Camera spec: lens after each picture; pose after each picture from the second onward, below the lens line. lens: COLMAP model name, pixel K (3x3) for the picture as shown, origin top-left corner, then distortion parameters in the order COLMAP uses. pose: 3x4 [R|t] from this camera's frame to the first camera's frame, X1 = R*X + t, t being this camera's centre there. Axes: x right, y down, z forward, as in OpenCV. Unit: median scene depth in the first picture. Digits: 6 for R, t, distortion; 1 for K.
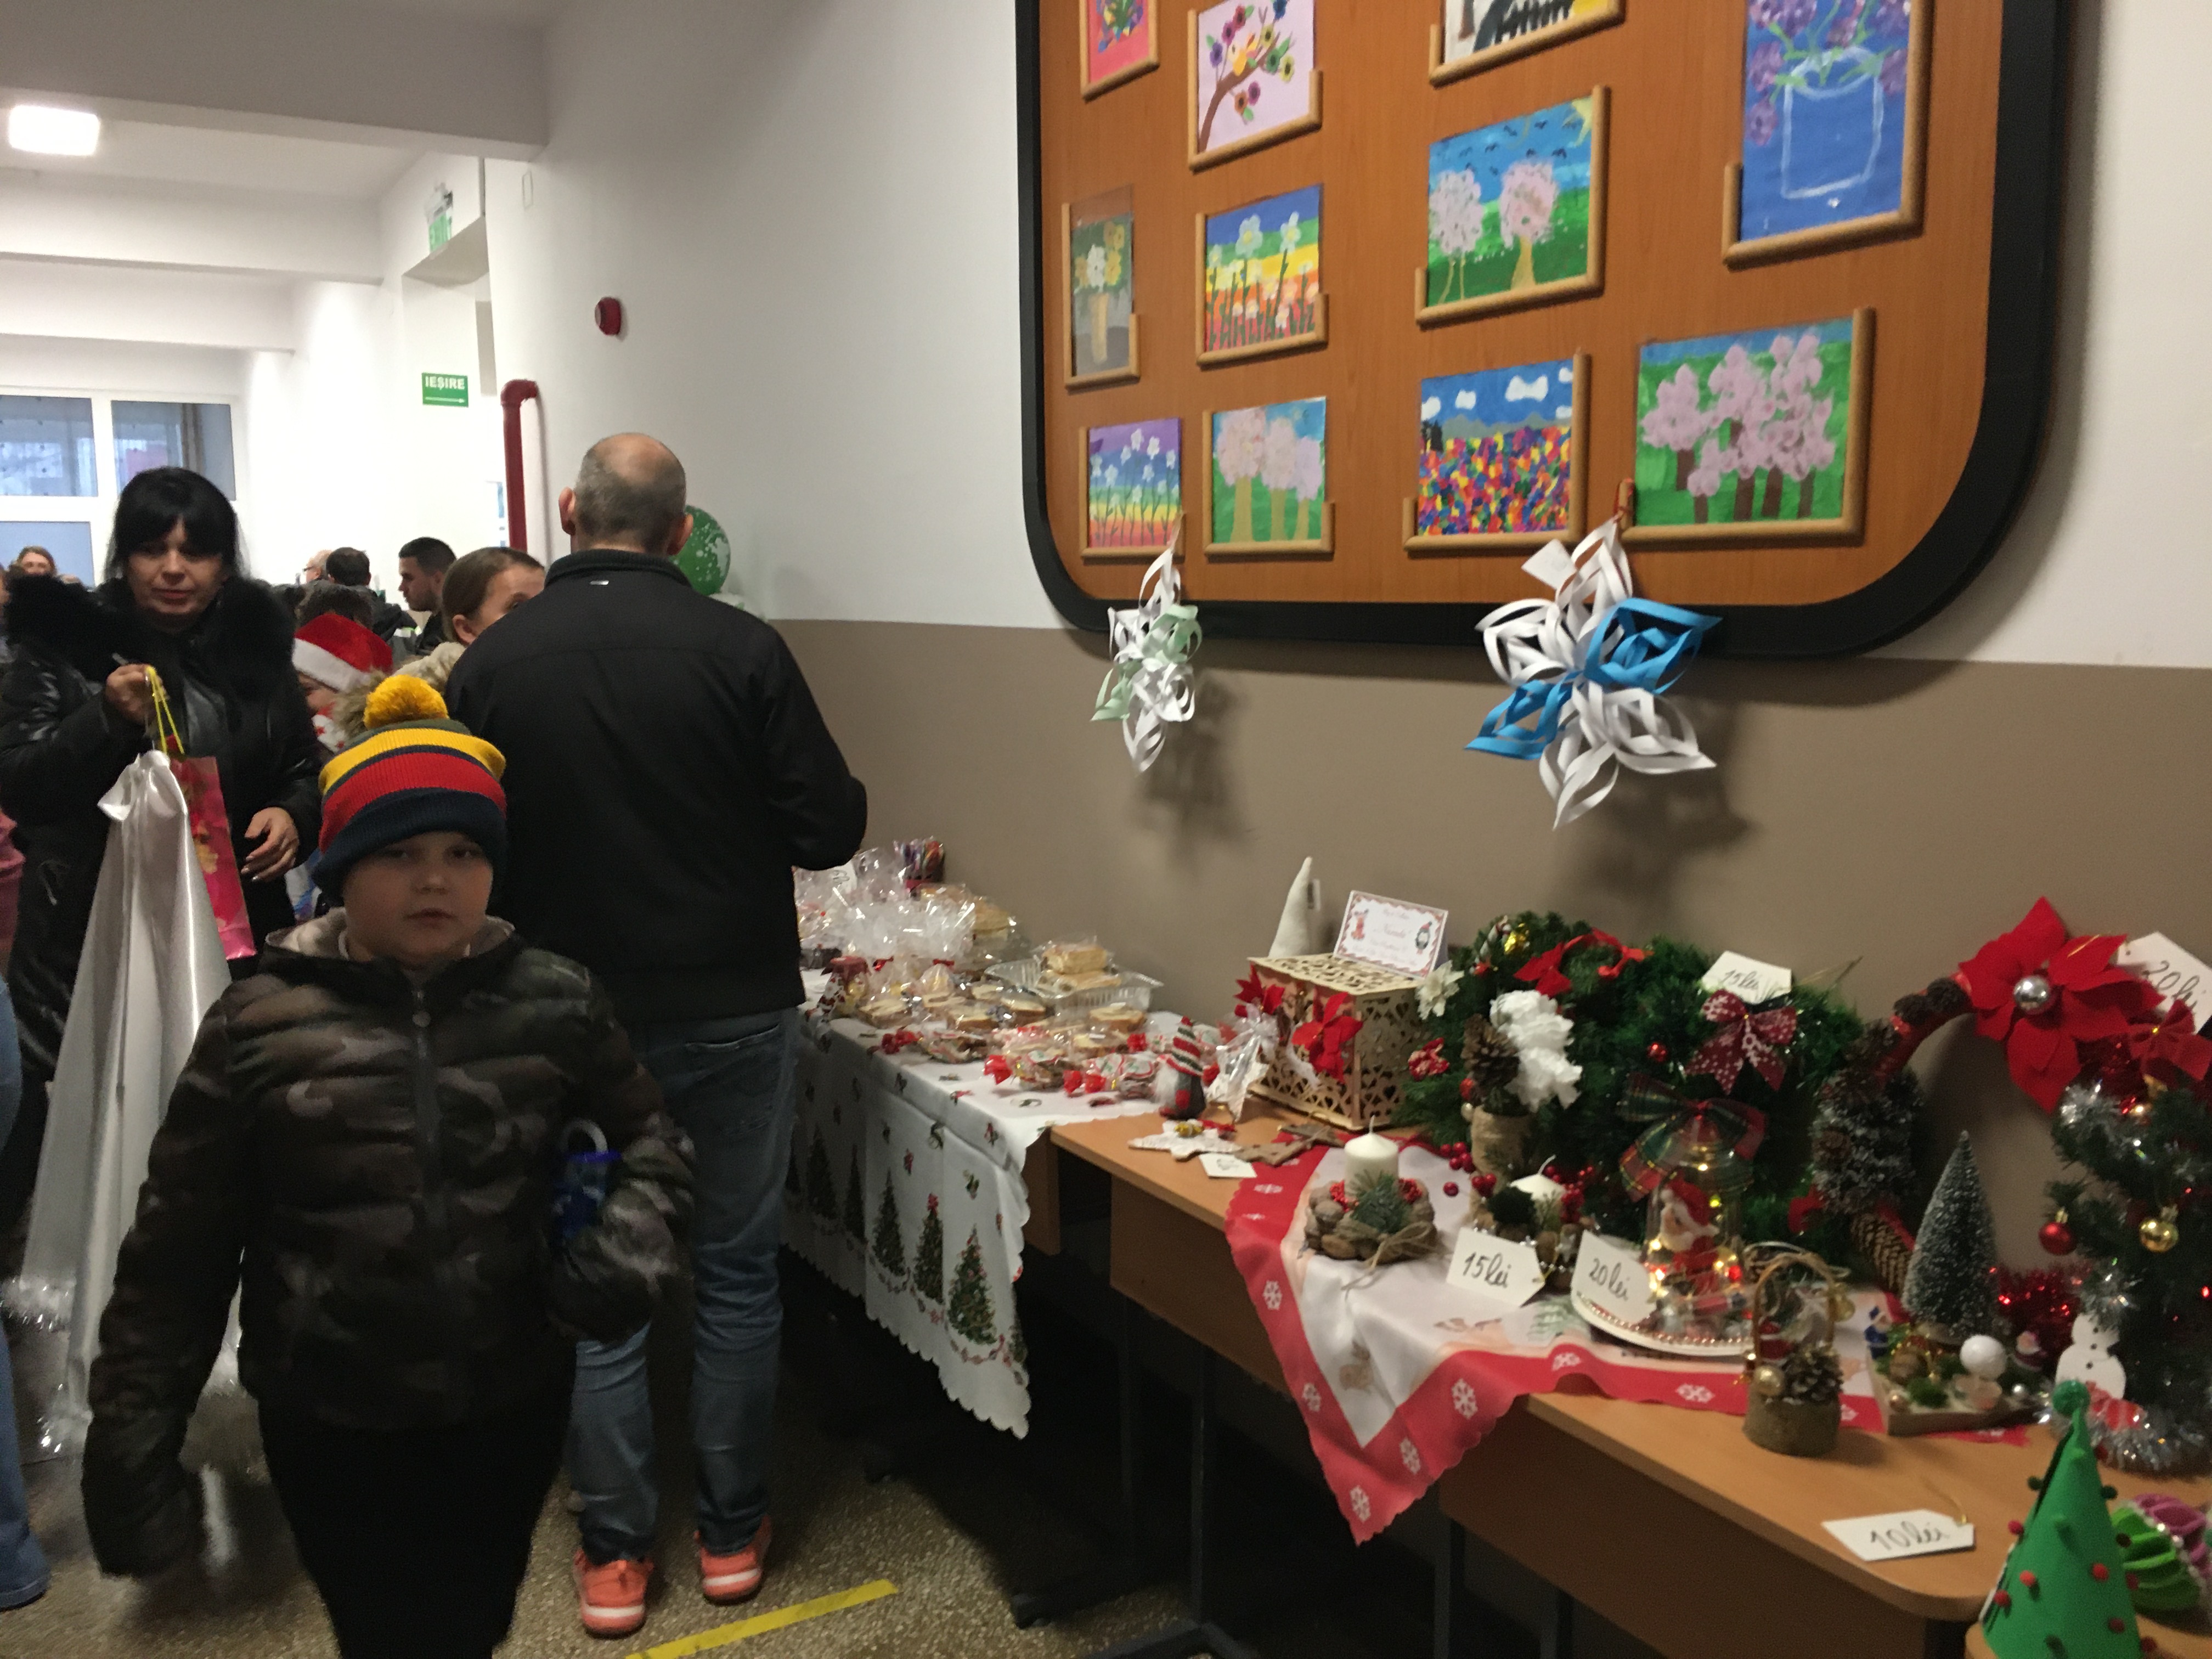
lens RADIAL K [[1875.1, 0, 1125.3], [0, 1875.1, 819.4], [0, 0, 1]] dist [0.080557, -0.103893]
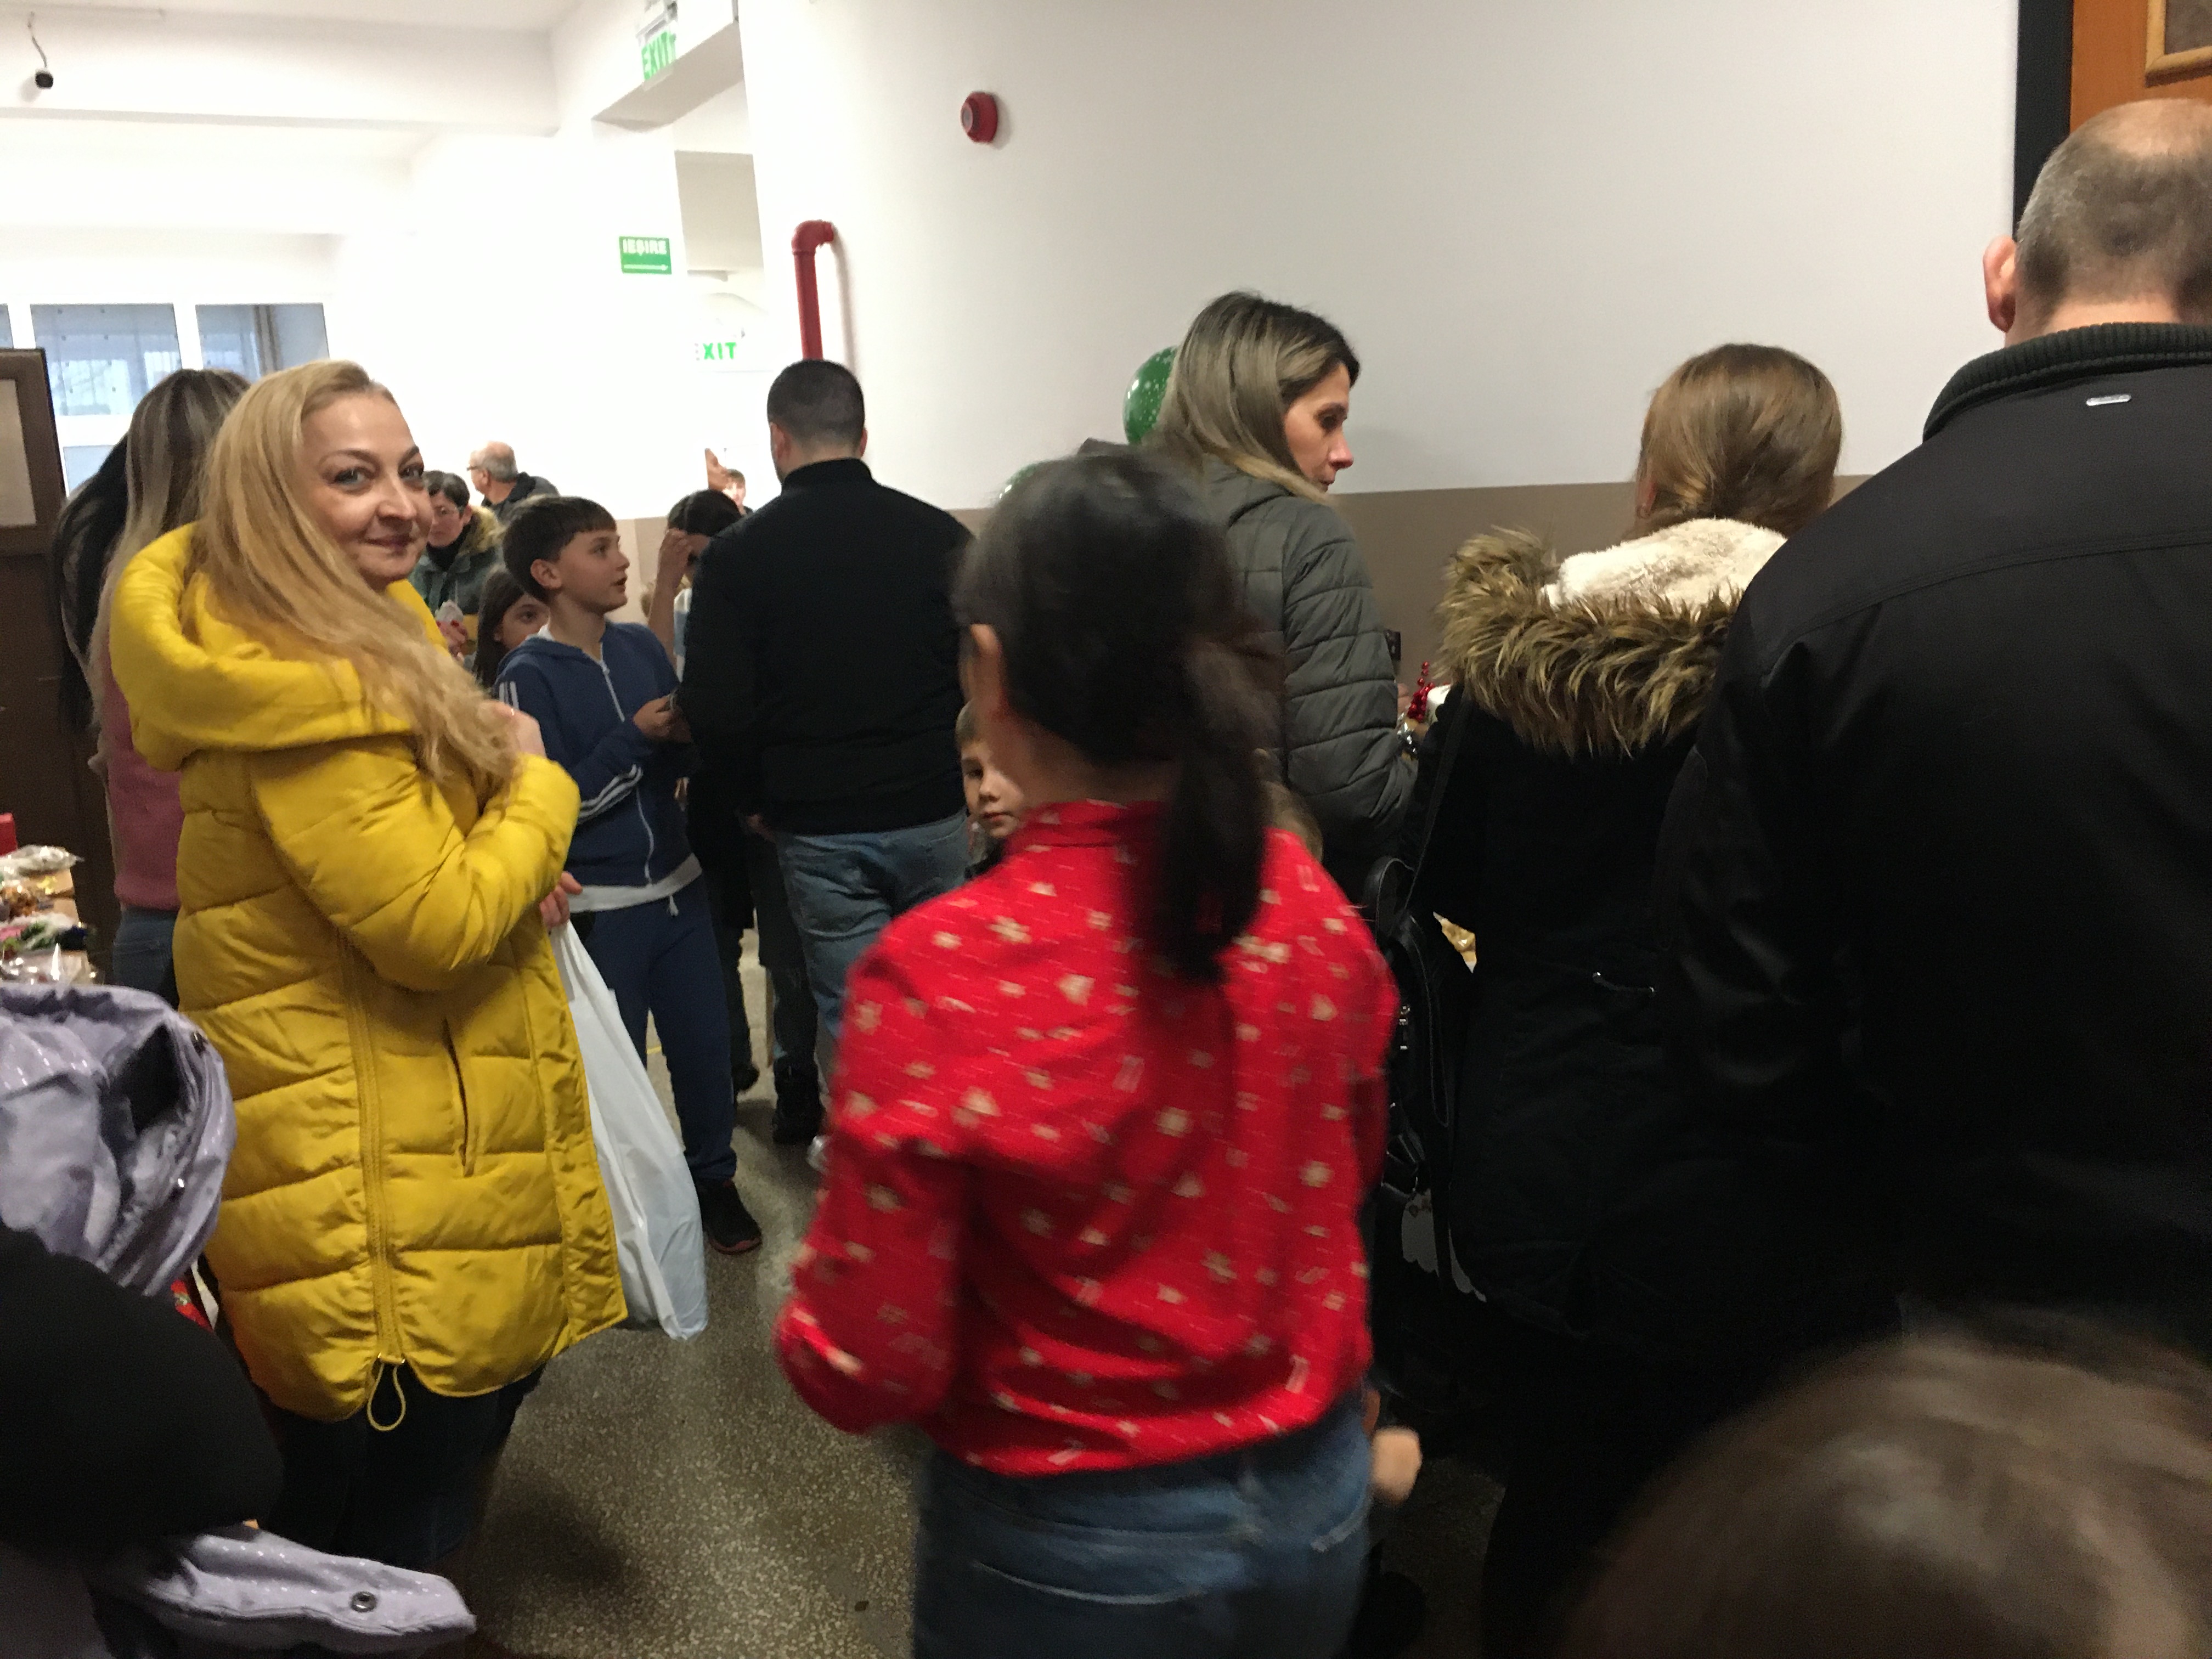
lens RADIAL K [[1875.1, 0, 1149.1], [0, 1875.1, 762.1], [0, 0, 1]] dist [0.080557, -0.103893]
pose [[0.998551, -0.053790, -0.001237, -0.391532], [0.053801, 0.997968, 0.034125, -0.049873], [-0.000601, -0.034142, 0.999417, 0.407232]]
